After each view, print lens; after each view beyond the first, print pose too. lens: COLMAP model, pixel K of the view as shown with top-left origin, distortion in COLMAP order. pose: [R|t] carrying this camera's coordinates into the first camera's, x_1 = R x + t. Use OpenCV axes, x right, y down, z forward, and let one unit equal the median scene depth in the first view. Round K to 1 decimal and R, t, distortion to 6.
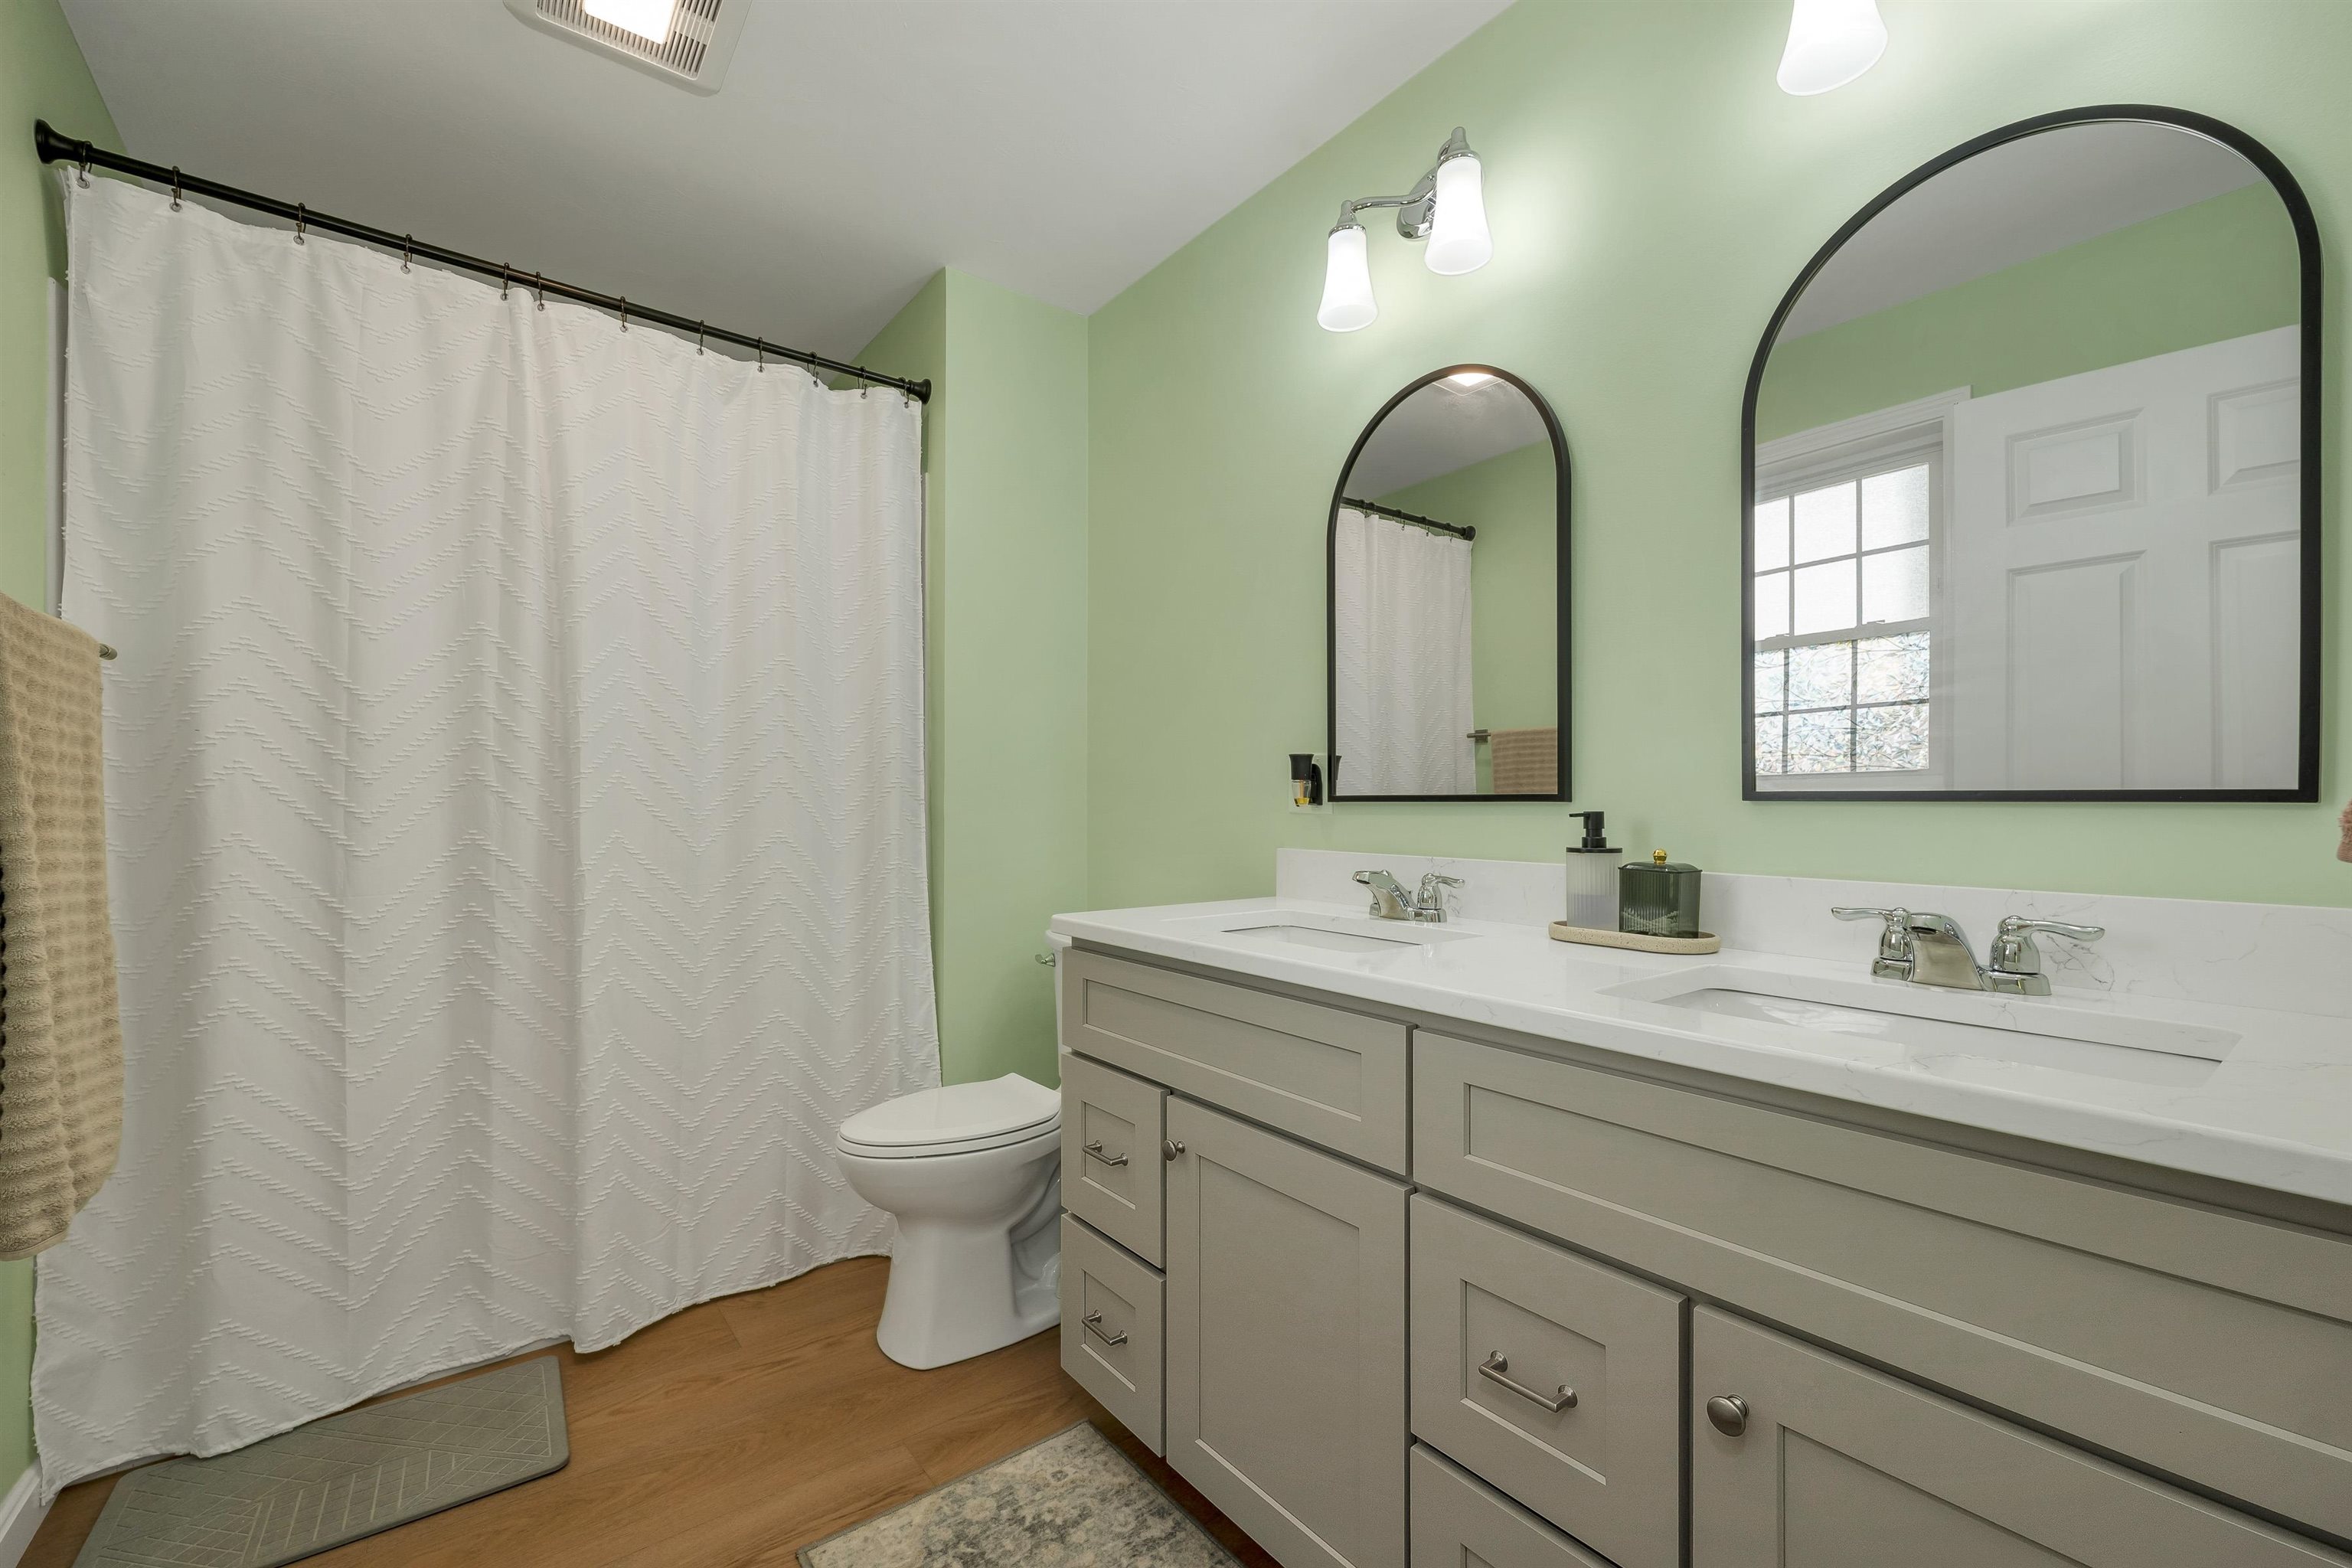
lens RADIAL K [[969.1, 0, 1191.3], [0, 969.1, 800.5], [0, 0, 1]] dist [-0.003995, -0.000759]
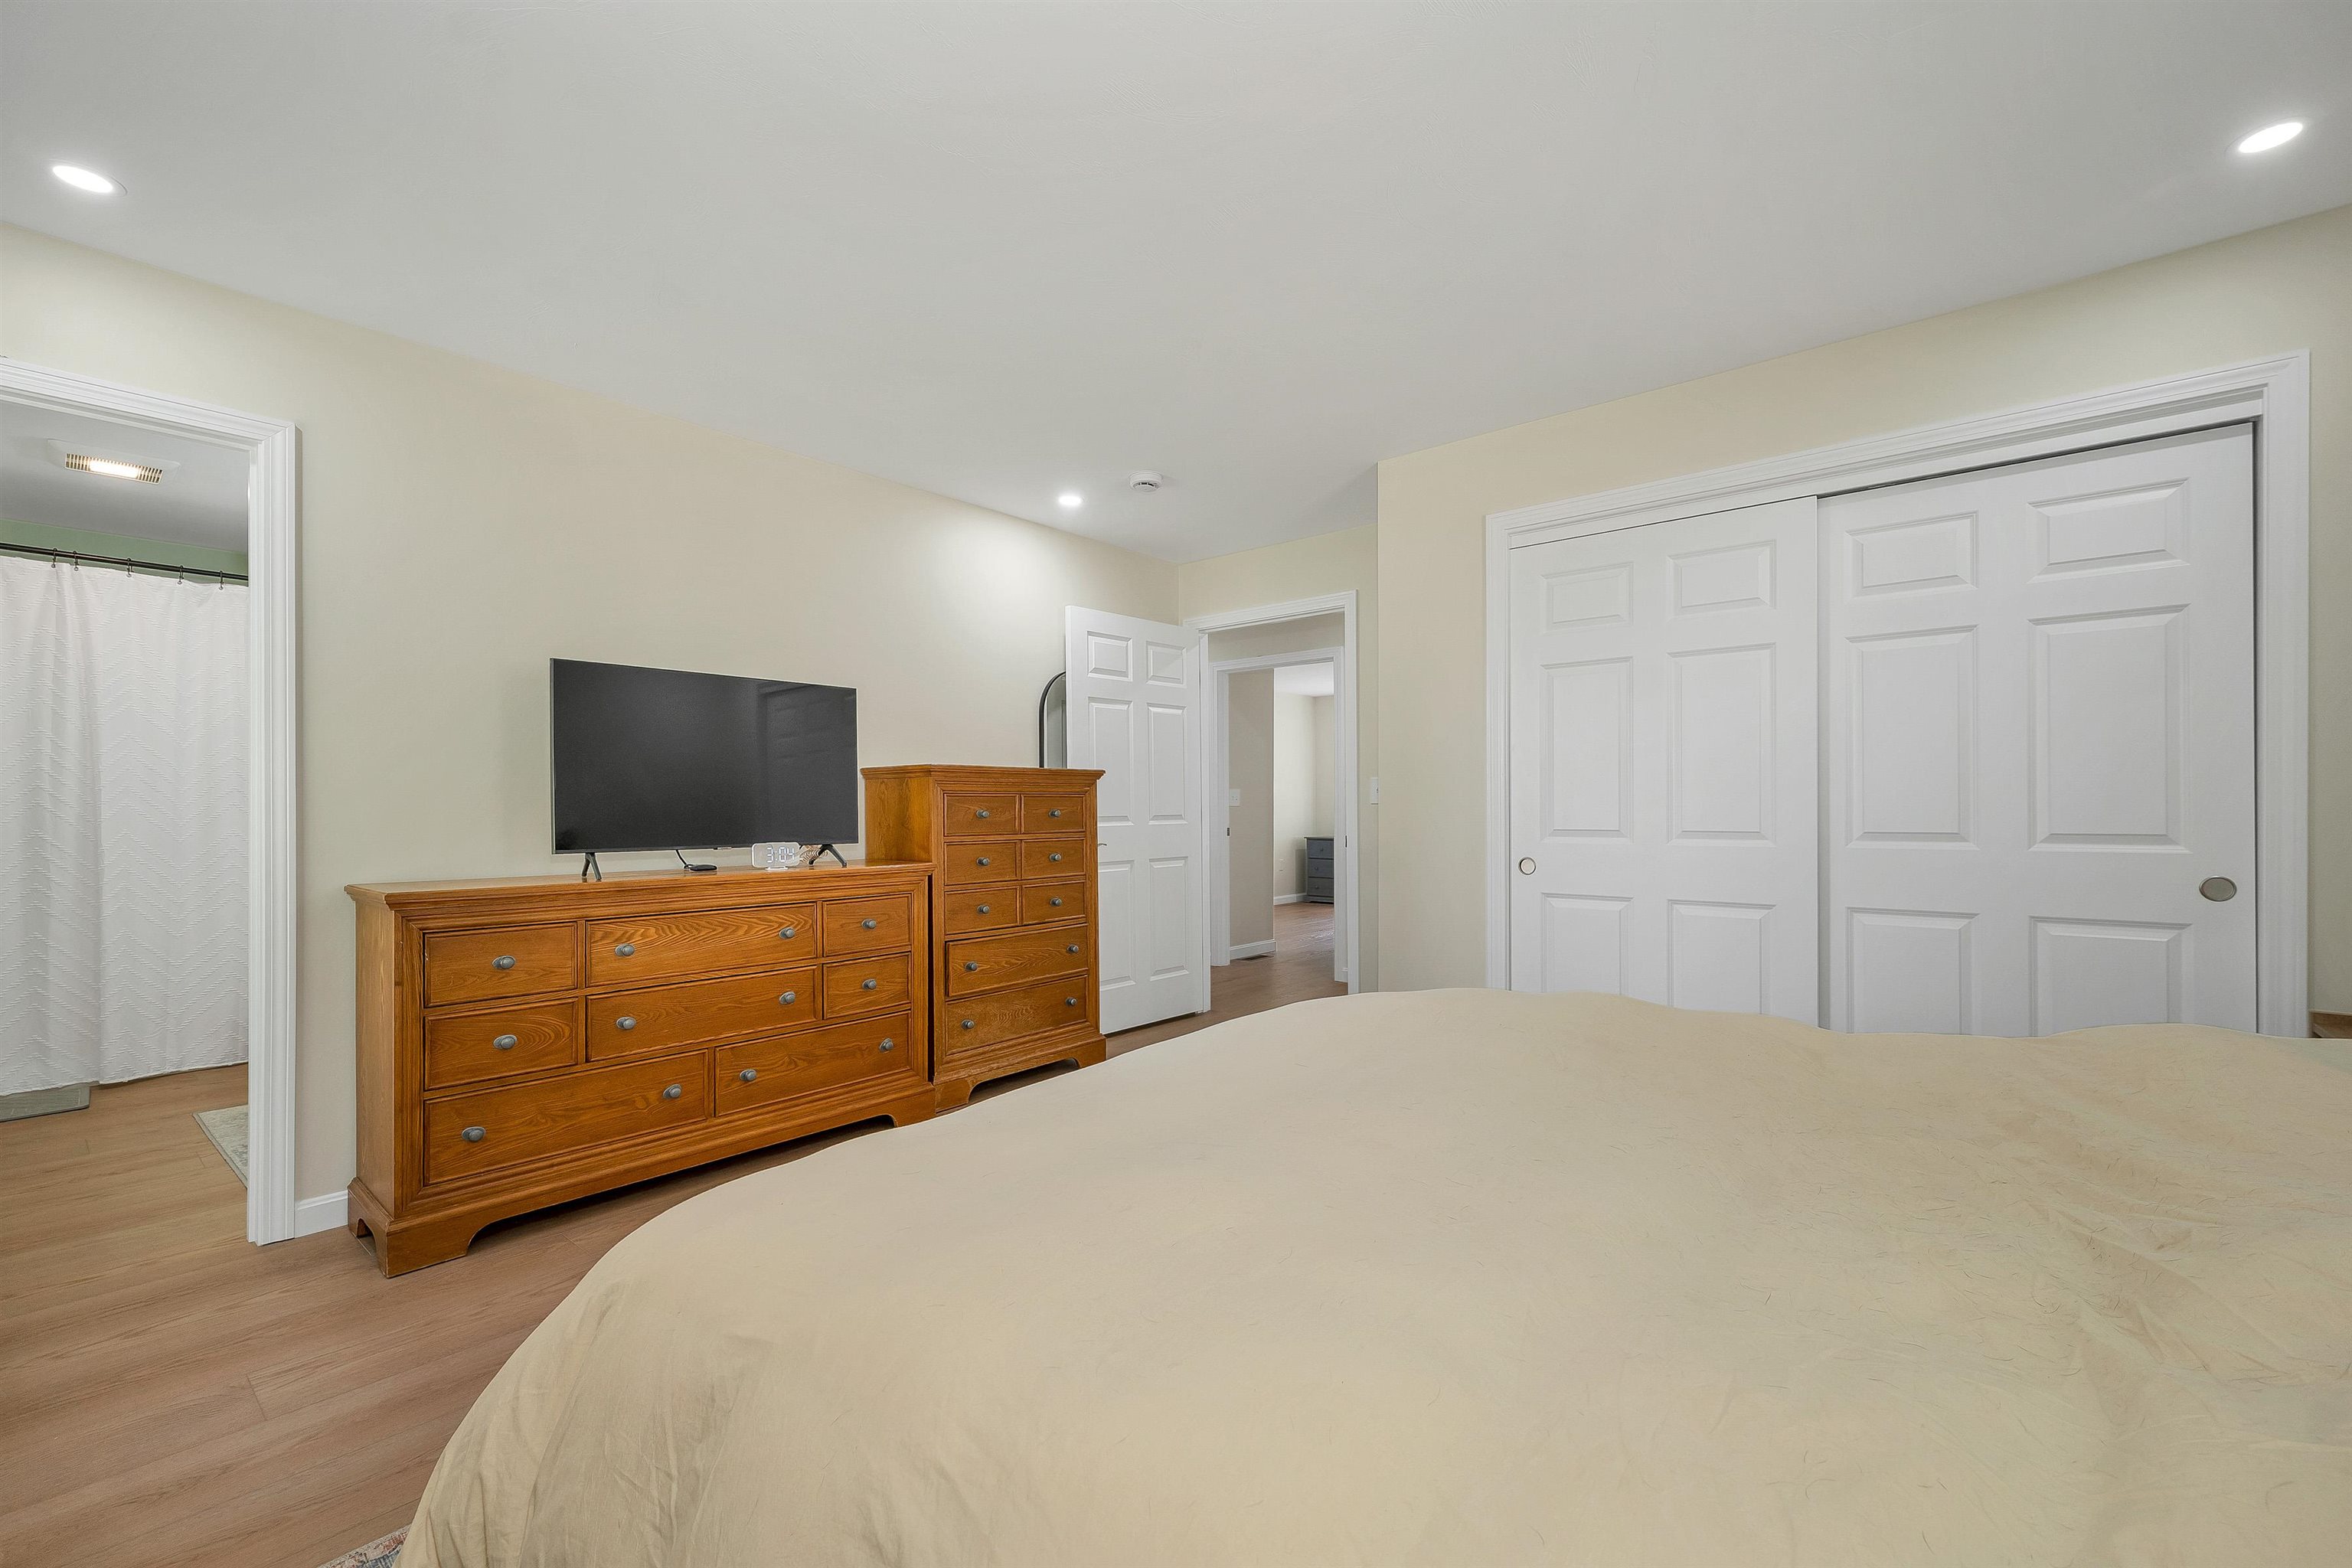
lens RADIAL K [[969.1, 0, 1196.0], [0, 969.1, 819.5], [0, 0, 1]] dist [-0.003995, -0.000759]
pose [[0.970084, 0.009224, 0.242594, 0.747896], [-0.013977, 0.999742, 0.017879, -0.040349], [-0.242367, -0.020735, 0.969963, -1.025963]]
